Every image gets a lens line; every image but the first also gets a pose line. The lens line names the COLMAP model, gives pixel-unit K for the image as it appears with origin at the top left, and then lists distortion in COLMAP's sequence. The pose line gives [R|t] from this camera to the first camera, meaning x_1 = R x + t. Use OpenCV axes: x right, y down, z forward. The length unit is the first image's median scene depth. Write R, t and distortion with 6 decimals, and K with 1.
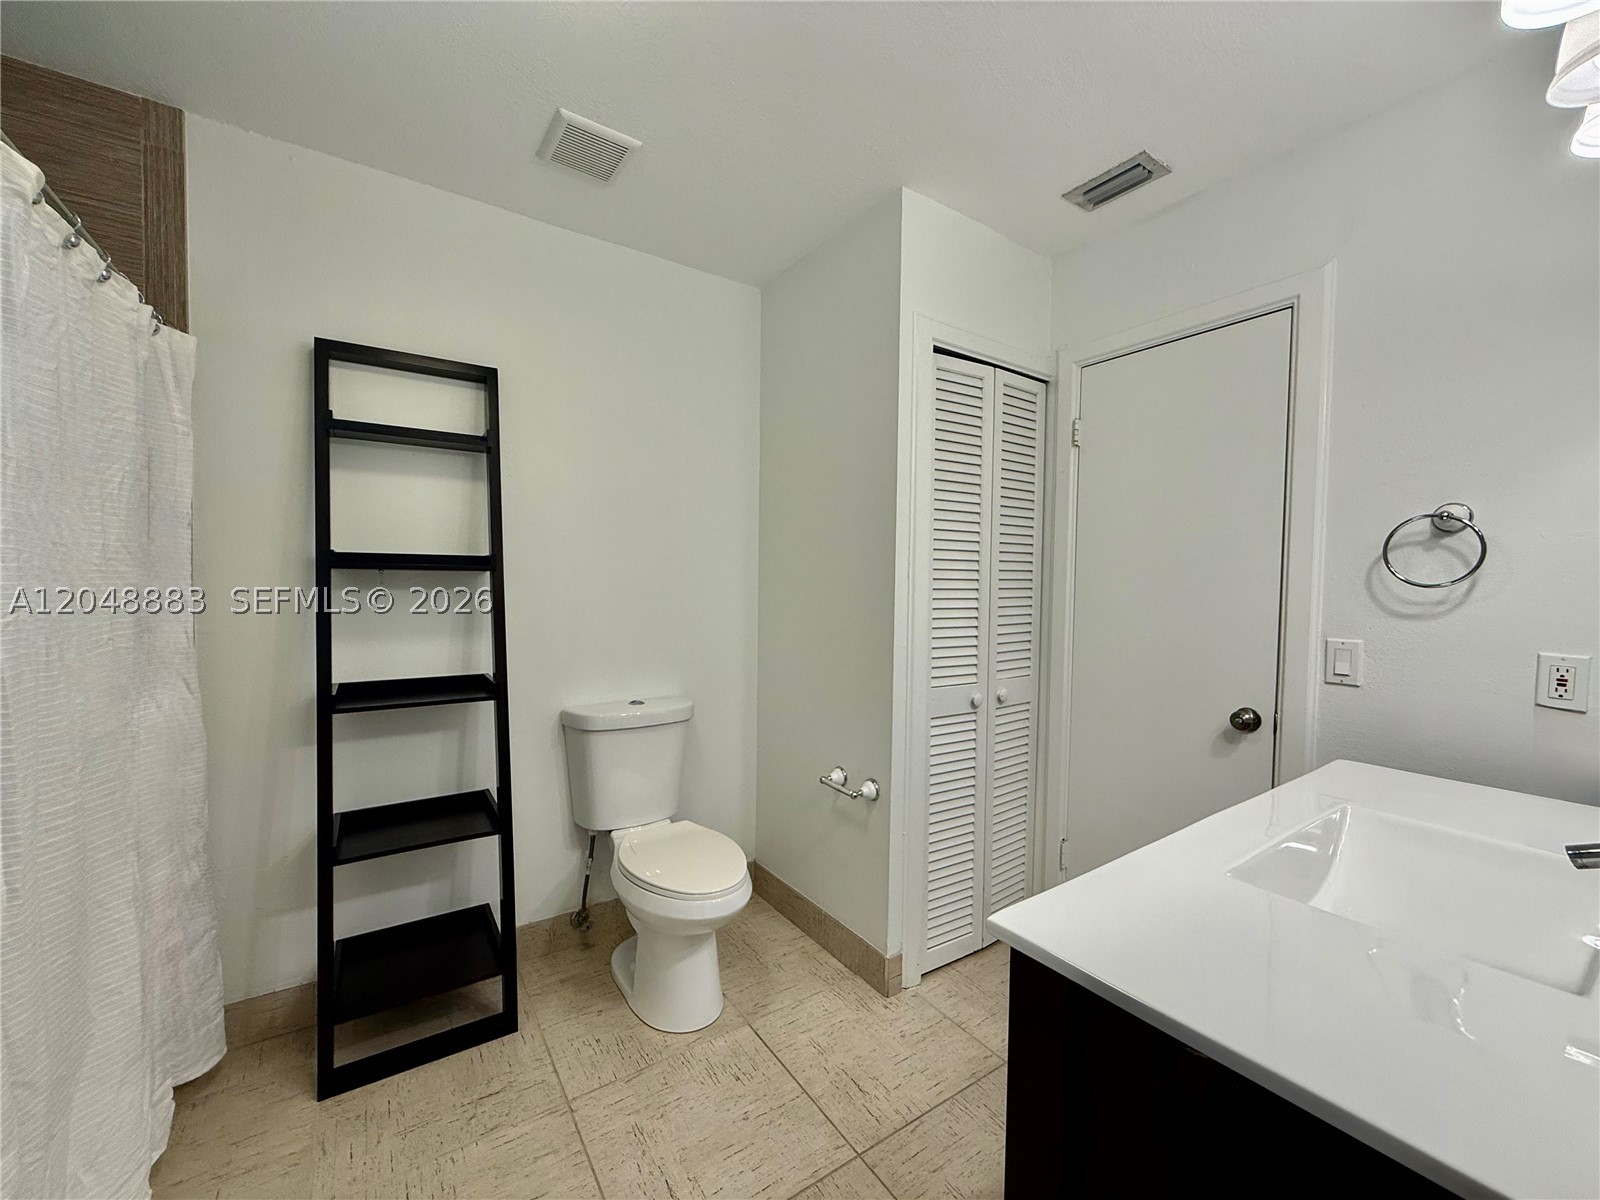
lens RADIAL K [[640.6, 0, 799.2], [0, 640.6, 593.7], [0, 0, 1]] dist [0.004967, -0.000230]
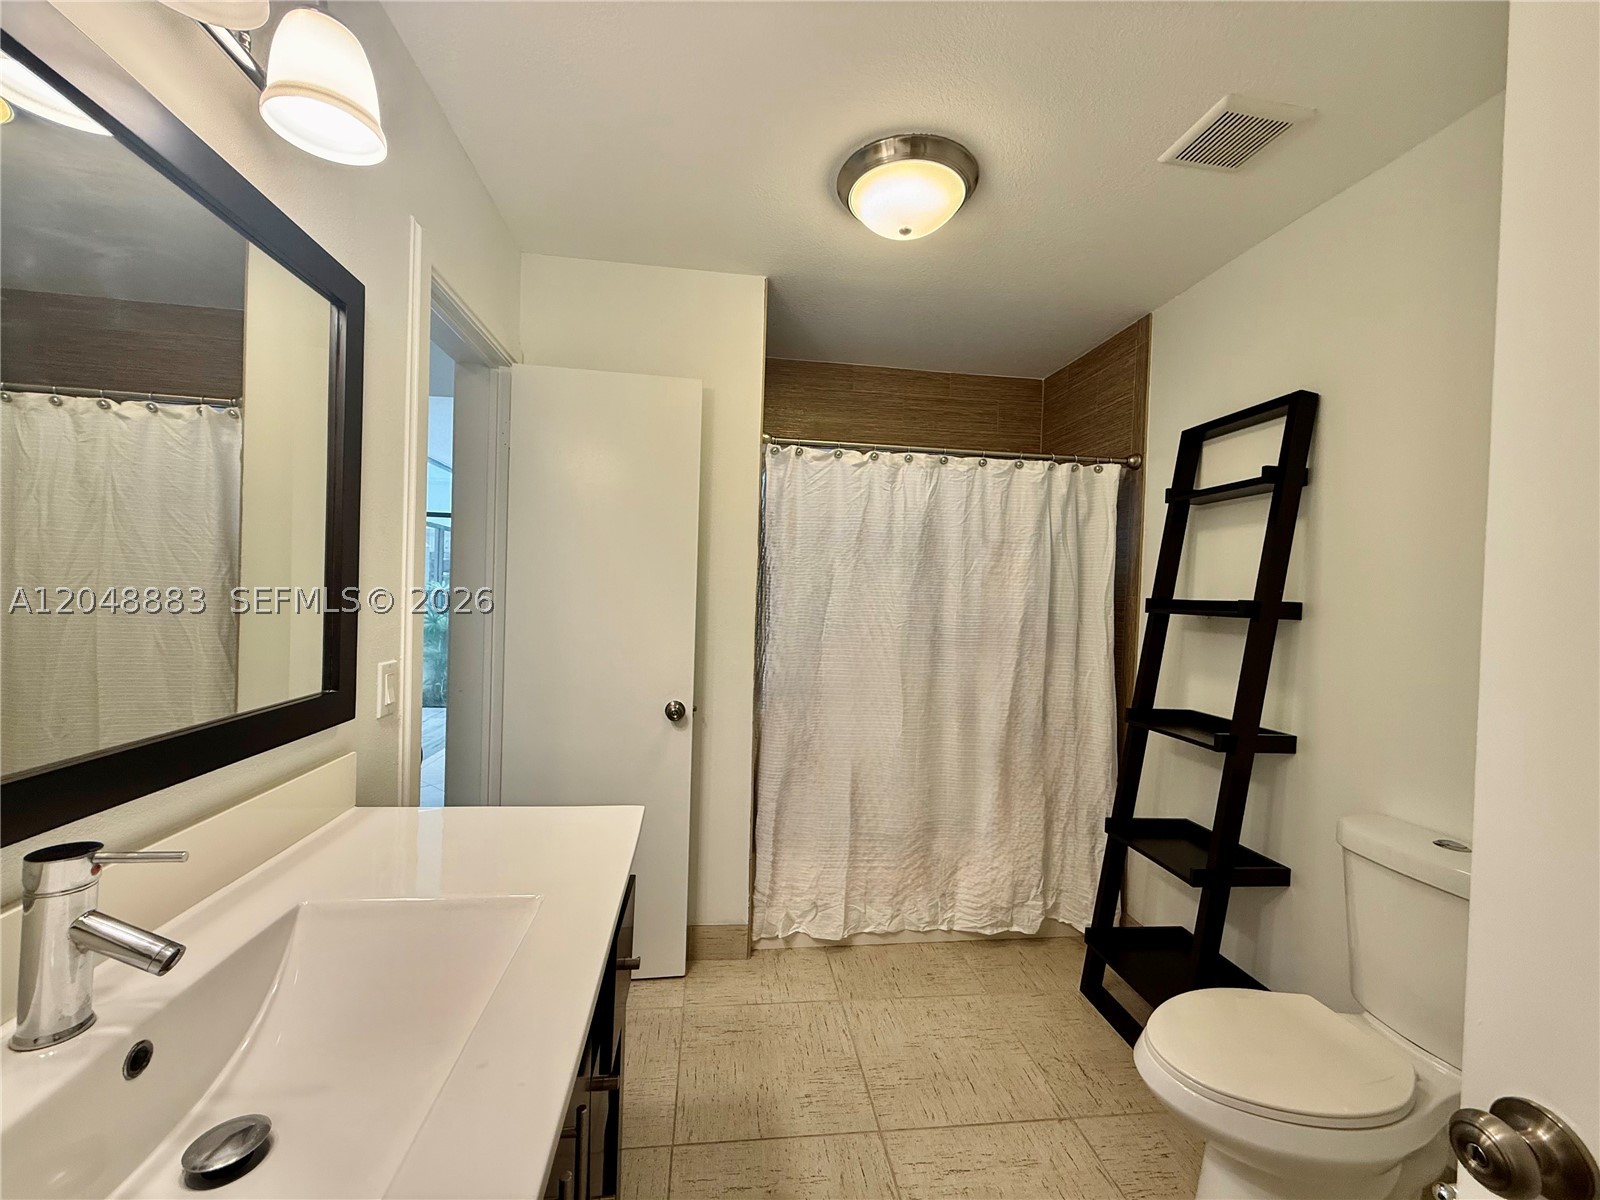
lens RADIAL K [[640.6, 0, 799.4], [0, 640.6, 604.1], [0, 0, 1]] dist [0.004967, -0.000230]
pose [[-0.444718, -0.017266, -0.895504, 0.701482], [-0.068385, 0.997550, 0.014727, -0.026556], [0.893056, 0.067789, -0.444809, 0.900919]]
